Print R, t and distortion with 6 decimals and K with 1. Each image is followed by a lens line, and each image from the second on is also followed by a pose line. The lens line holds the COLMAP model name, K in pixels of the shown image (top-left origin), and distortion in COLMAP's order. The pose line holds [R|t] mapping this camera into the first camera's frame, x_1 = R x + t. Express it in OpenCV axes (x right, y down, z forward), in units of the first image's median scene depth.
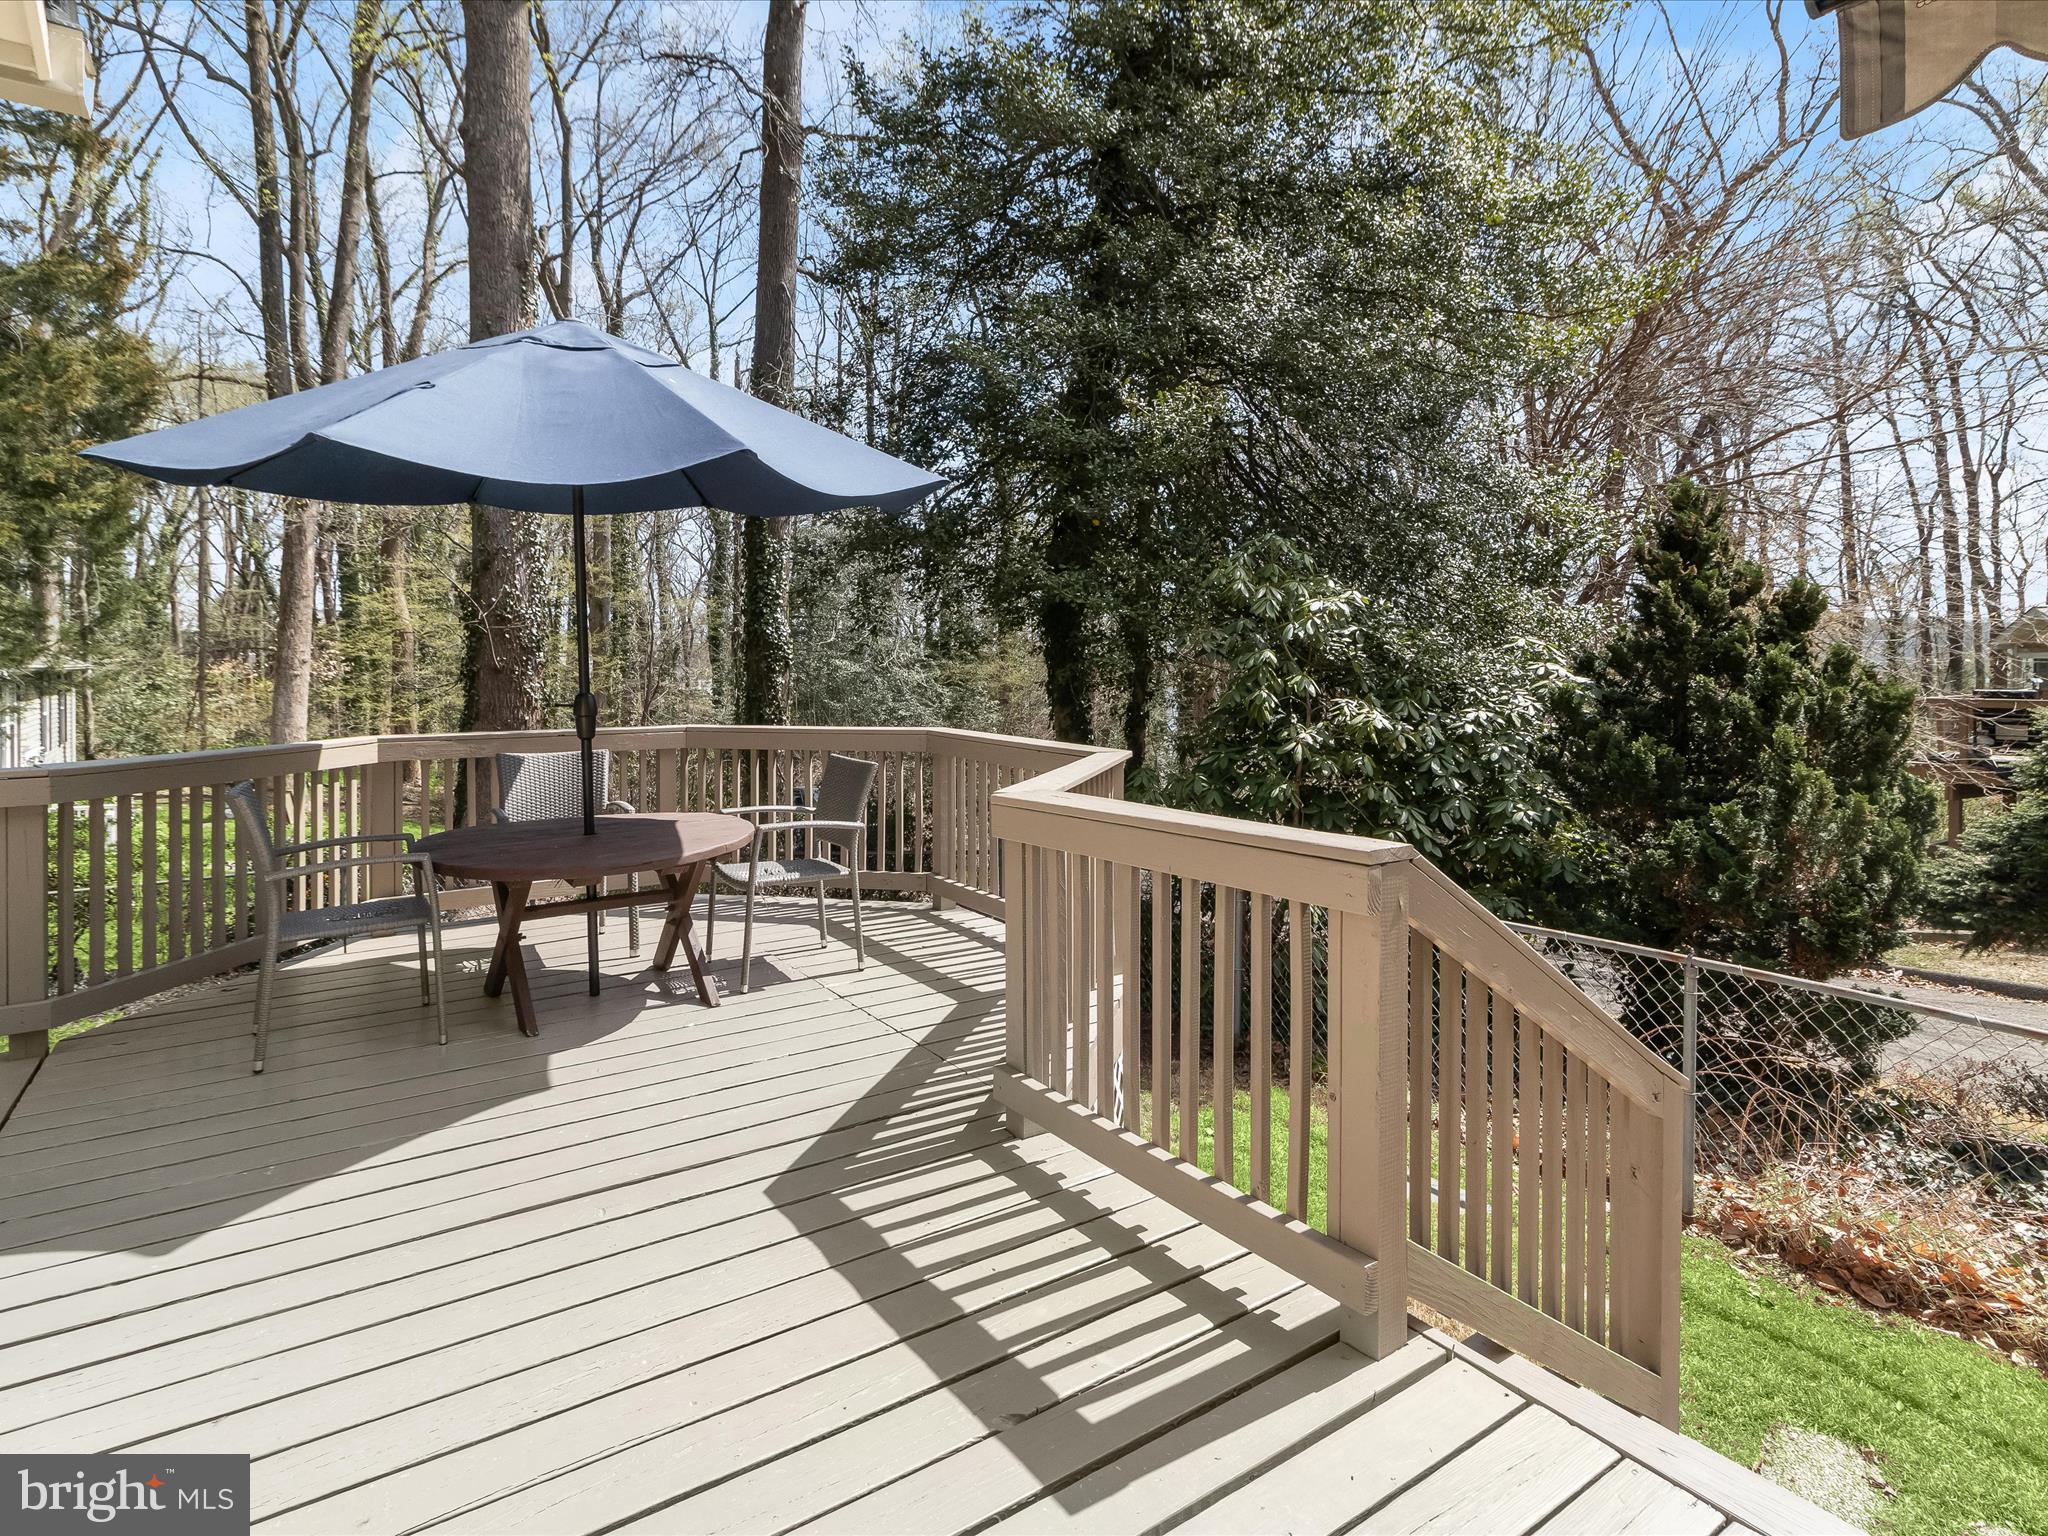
lens RADIAL K [[1077.0, 0, 1031.0], [0, 1077.0, 711.9], [0, 0, 1]] dist [-0.001112, 0.001340]
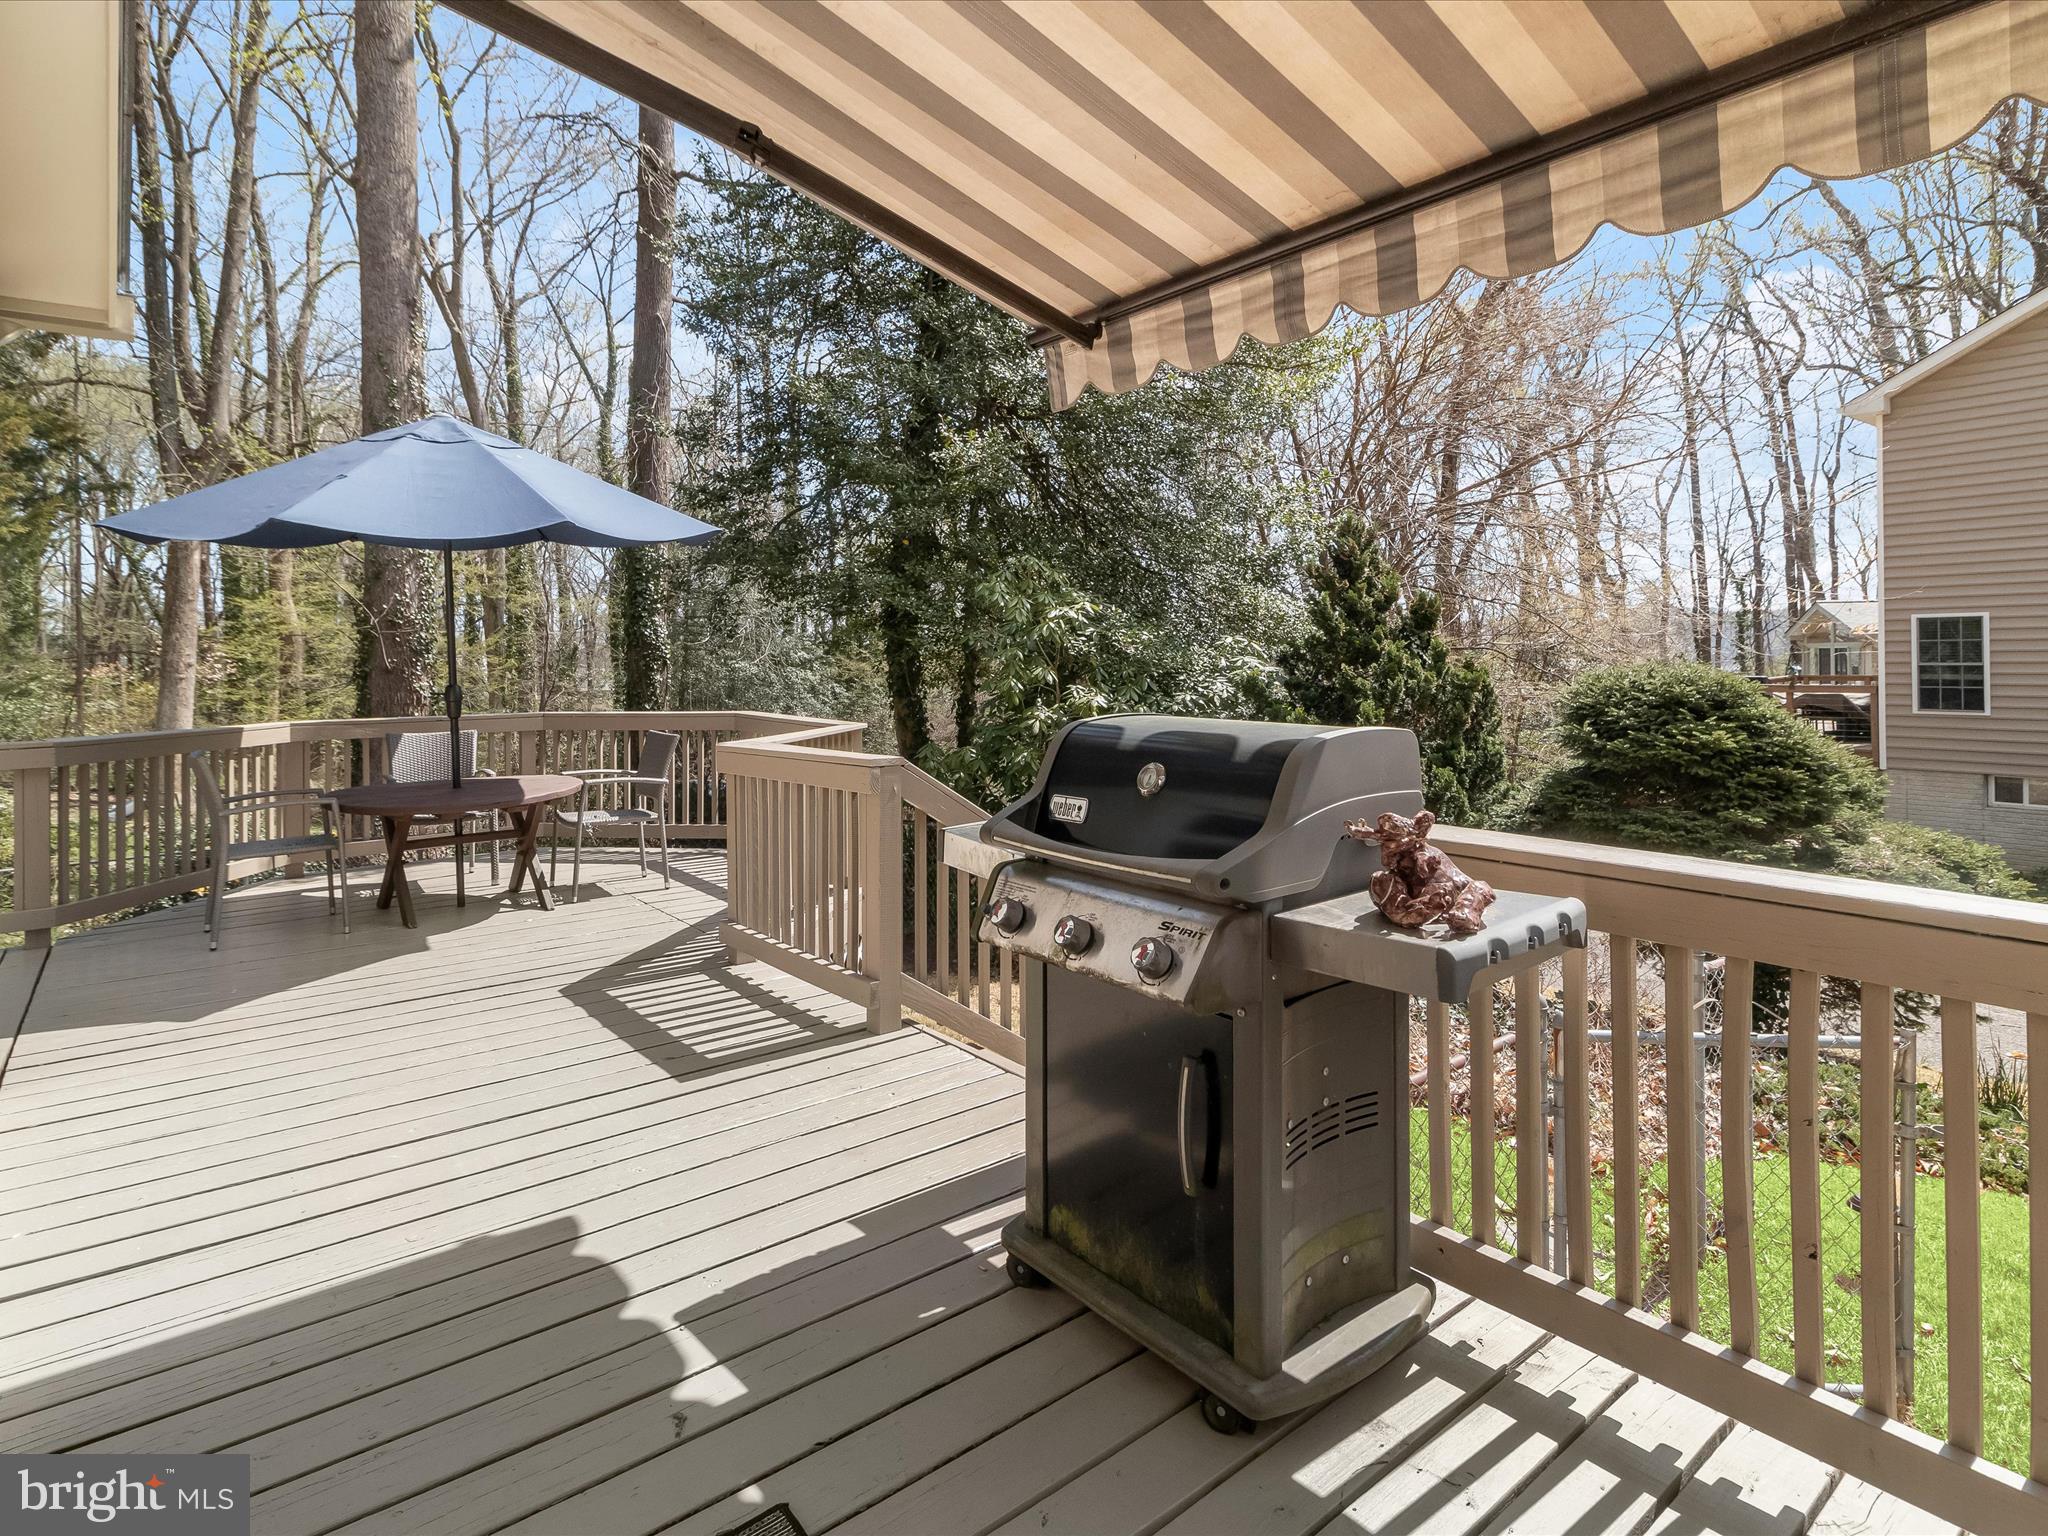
lens RADIAL K [[1080.2, 0, 1020.5], [0, 1080.2, 694.6], [0, 0, 1]] dist [0.000968, -0.001010]
pose [[0.997562, -0.010793, 0.068942, 0.055592], [0.011702, 0.999850, -0.012797, 0.005640], [-0.068794, 0.013573, 0.997539, -0.110395]]
